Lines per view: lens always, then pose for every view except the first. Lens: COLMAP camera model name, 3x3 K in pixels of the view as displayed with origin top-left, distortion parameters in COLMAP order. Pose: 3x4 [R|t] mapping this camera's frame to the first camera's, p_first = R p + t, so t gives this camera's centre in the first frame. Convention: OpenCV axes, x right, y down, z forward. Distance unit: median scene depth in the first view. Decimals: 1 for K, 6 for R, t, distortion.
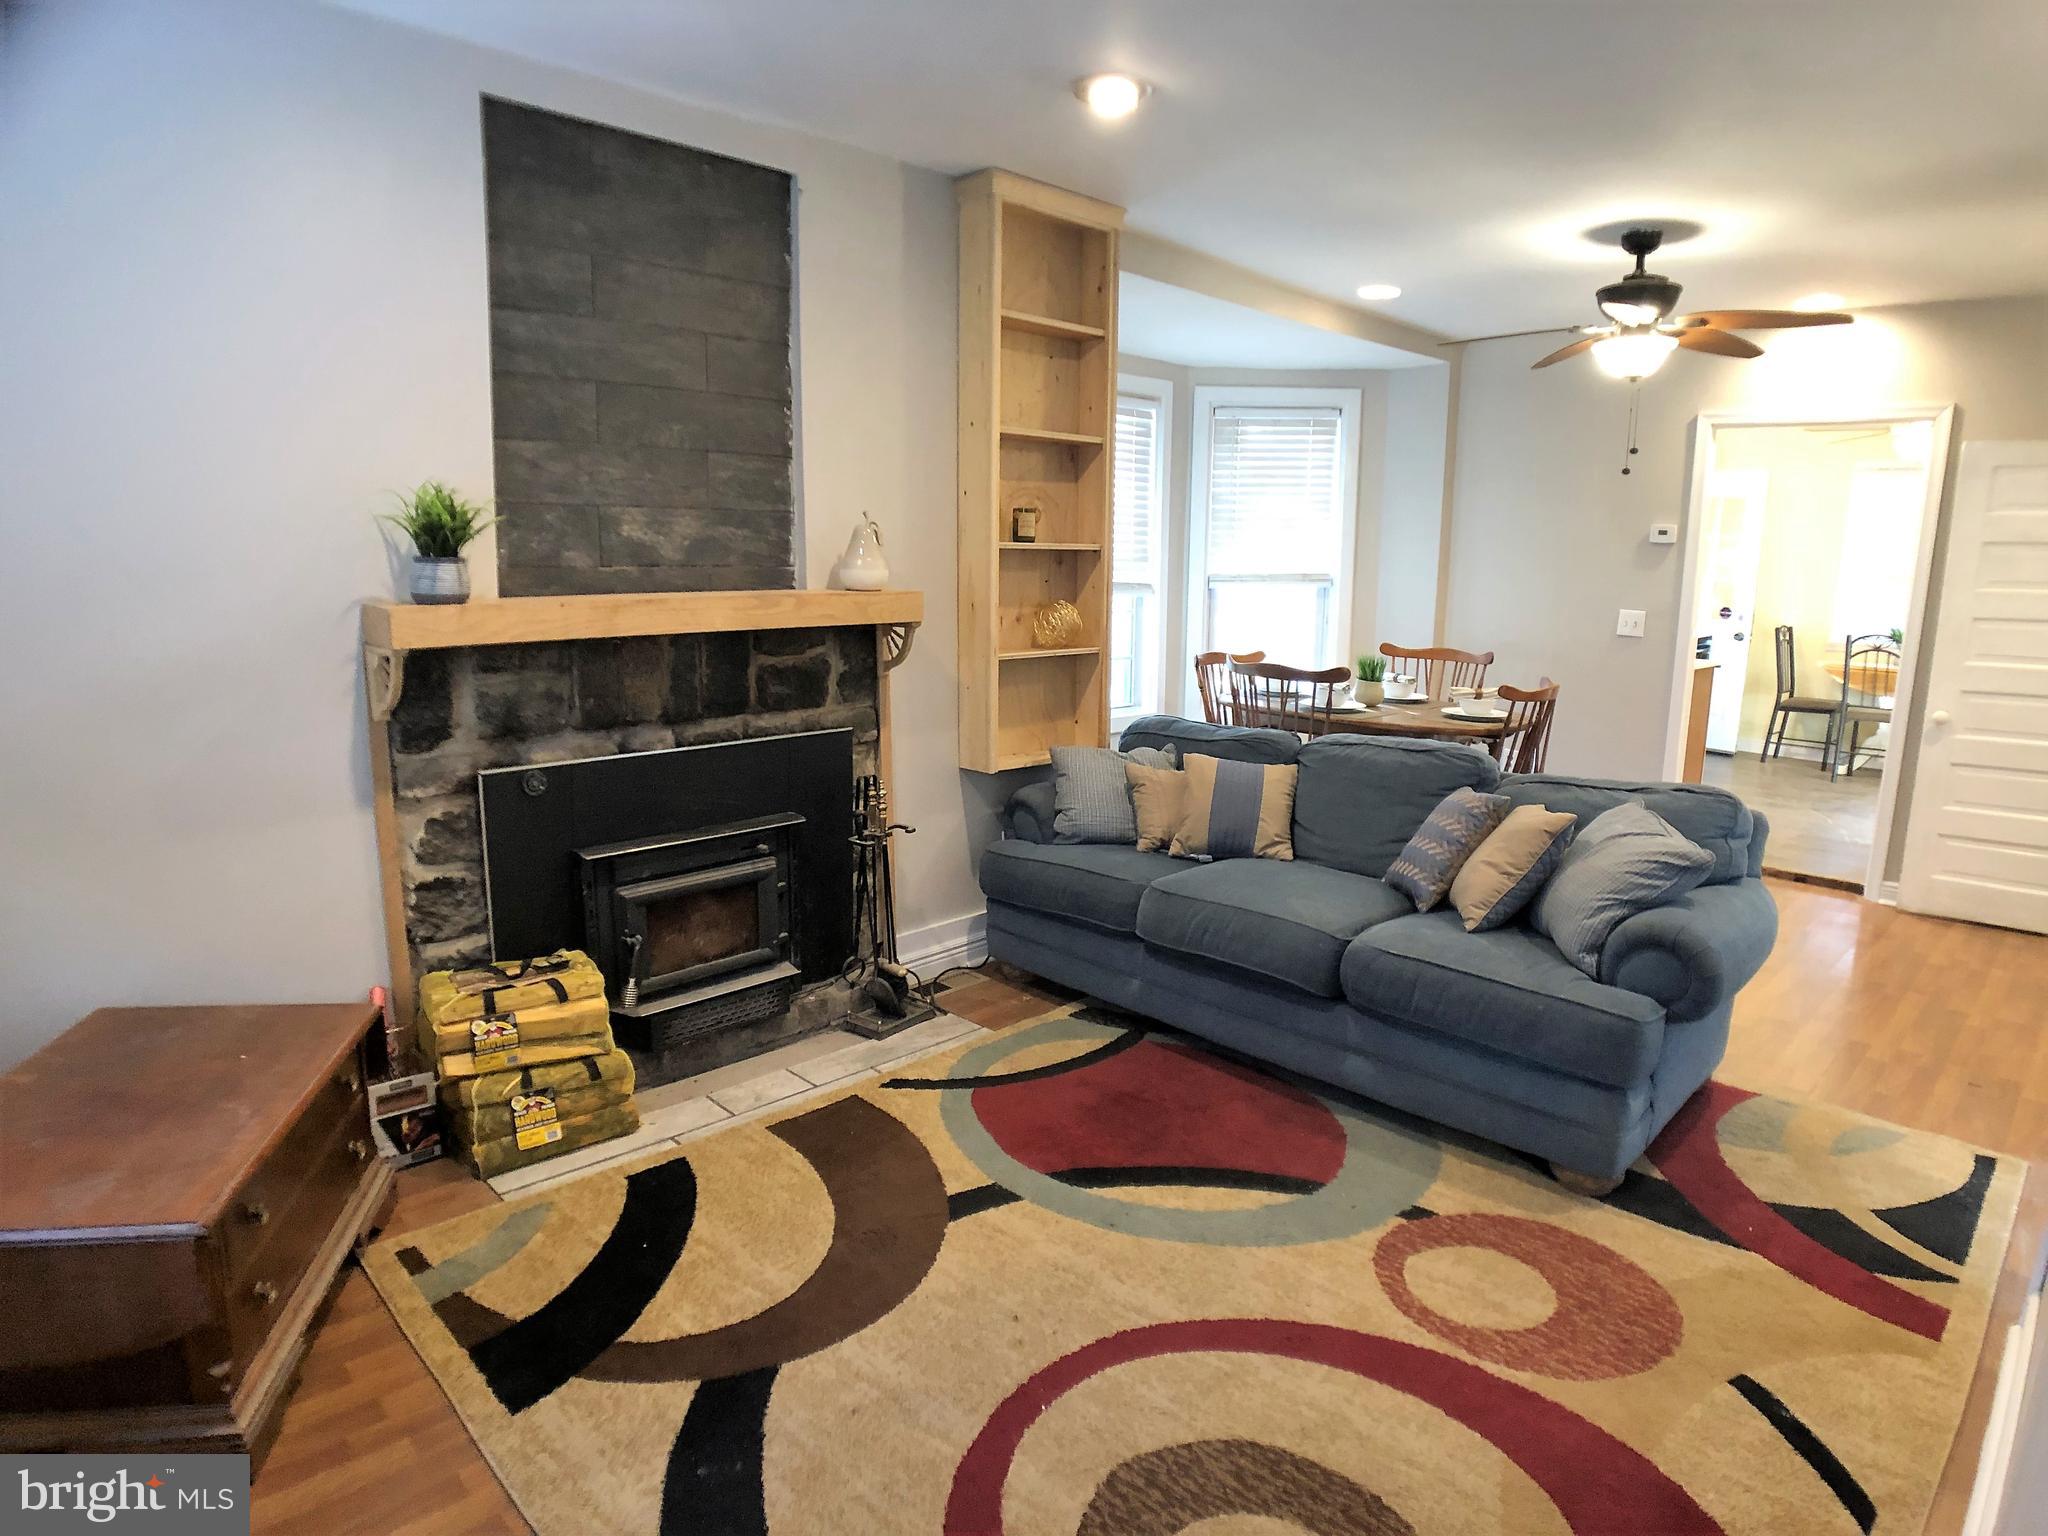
lens RADIAL K [[1171.6, 0, 1045.8], [0, 1171.6, 783.0], [0, 0, 1]] dist [-0.089962, 0.022474]
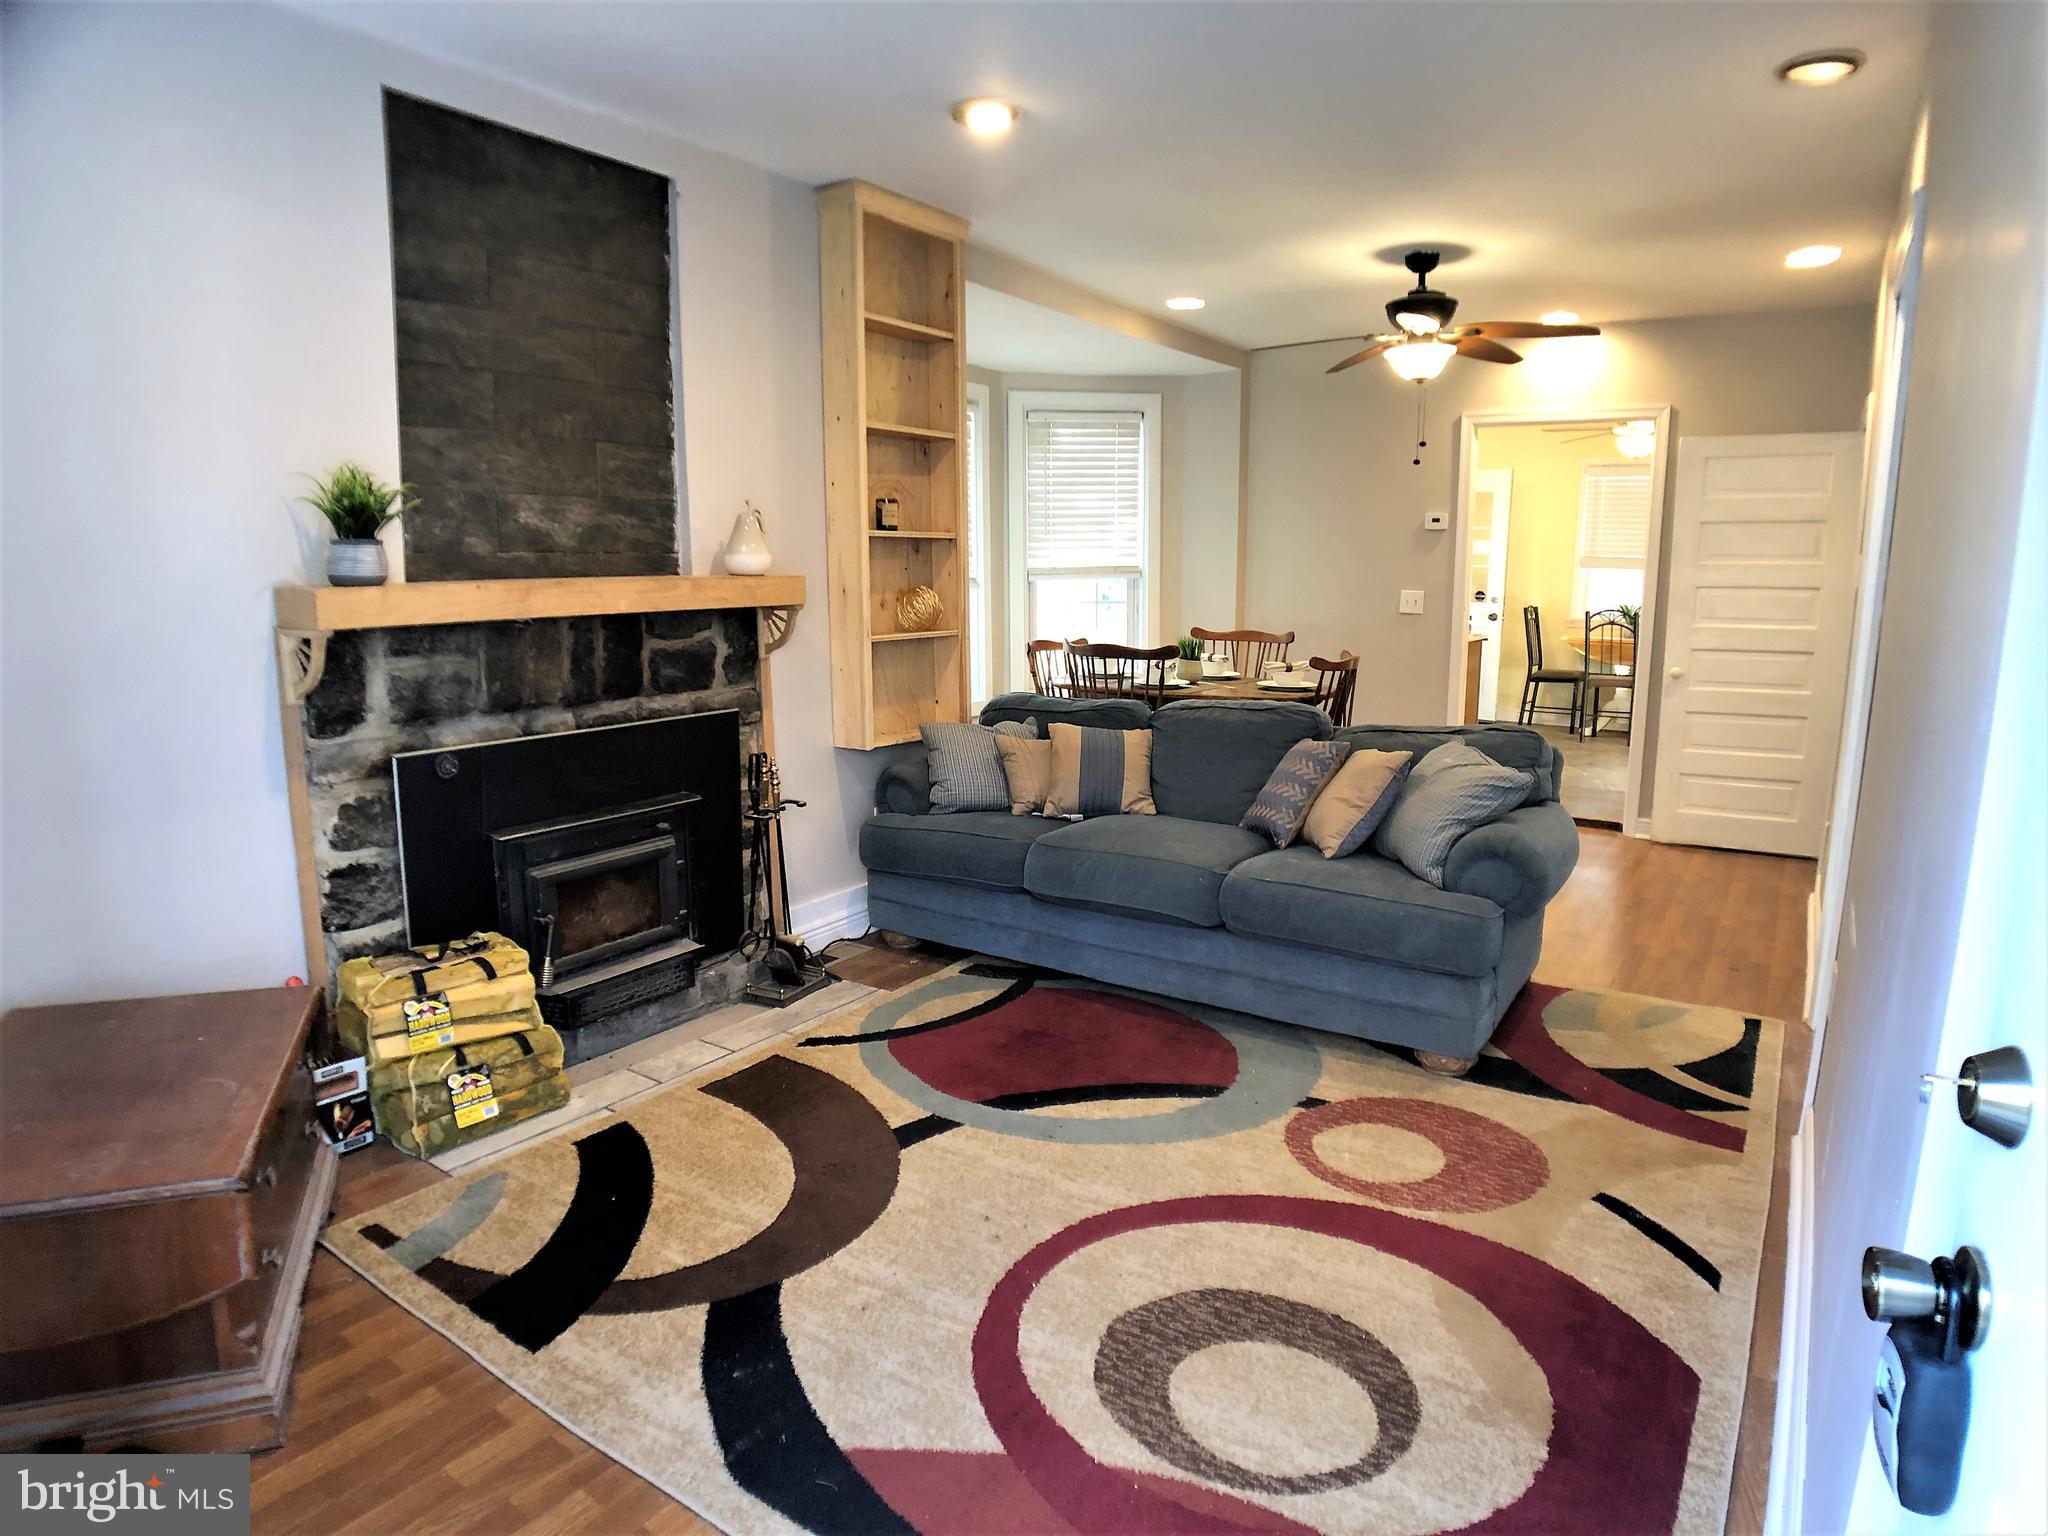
lens RADIAL K [[1167.9, 0, 1027.2], [0, 1167.9, 762.2], [0, 0, 1]] dist [-0.078369, 0.000687]
pose [[0.983153, -0.044677, 0.177239, -0.111619], [0.049402, 0.998529, -0.022333, 0.040273], [-0.175980, 0.030713, 0.983914, -0.065740]]
